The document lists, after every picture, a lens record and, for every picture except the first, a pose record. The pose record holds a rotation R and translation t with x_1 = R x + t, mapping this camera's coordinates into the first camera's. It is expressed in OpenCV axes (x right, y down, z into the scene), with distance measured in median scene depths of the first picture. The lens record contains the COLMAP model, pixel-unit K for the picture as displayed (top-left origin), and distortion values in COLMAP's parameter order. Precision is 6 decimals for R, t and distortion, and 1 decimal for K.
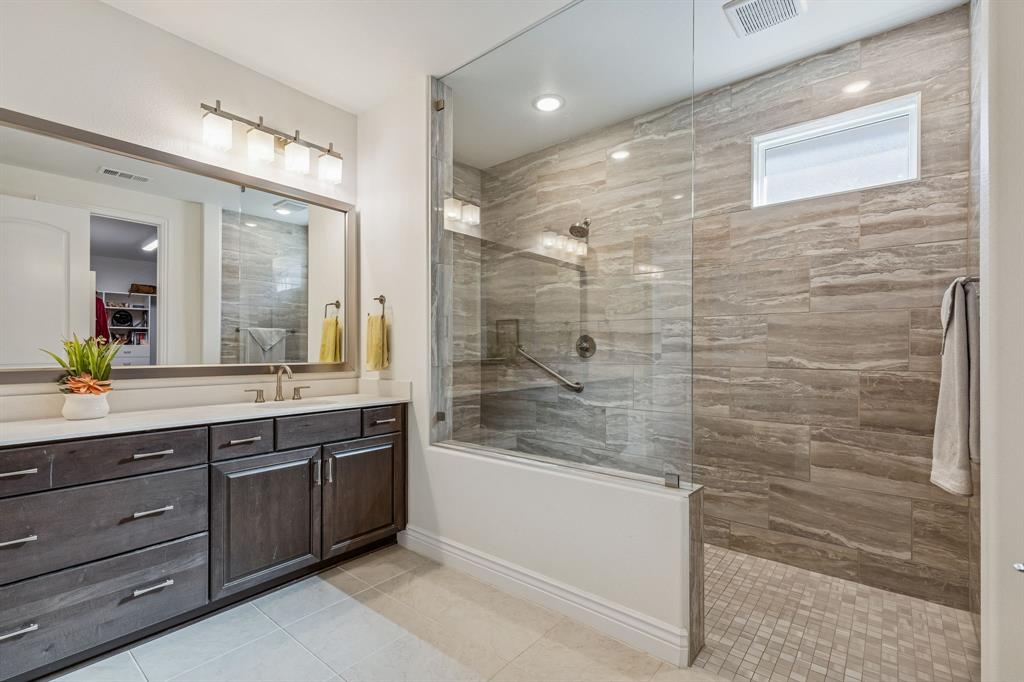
lens RADIAL K [[456.4, 0, 513.1], [0, 456.4, 347.8], [0, 0, 1]] dist [0.002413, -0.000179]
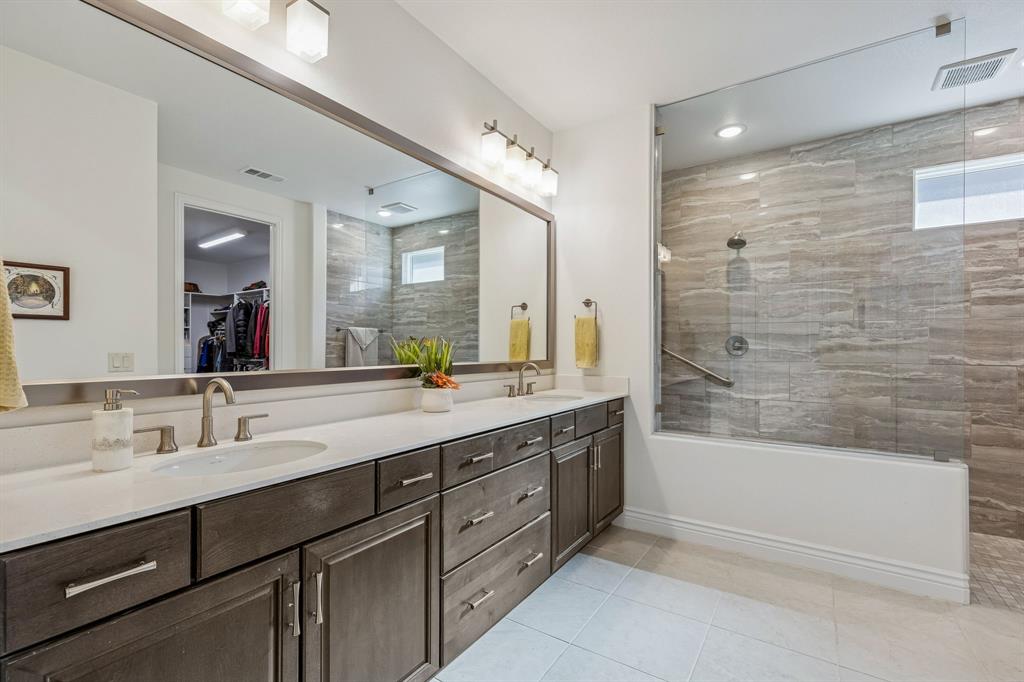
lens RADIAL K [[451.4, 0, 510.4], [0, 451.4, 345.9], [0, 0, 1]] dist [-0.003147, -0.000184]
pose [[0.995518, 0.001778, 0.094561, -0.614998], [-0.001654, 0.999998, -0.001396, -0.000733], [-0.094563, 0.001233, 0.995518, -0.063616]]
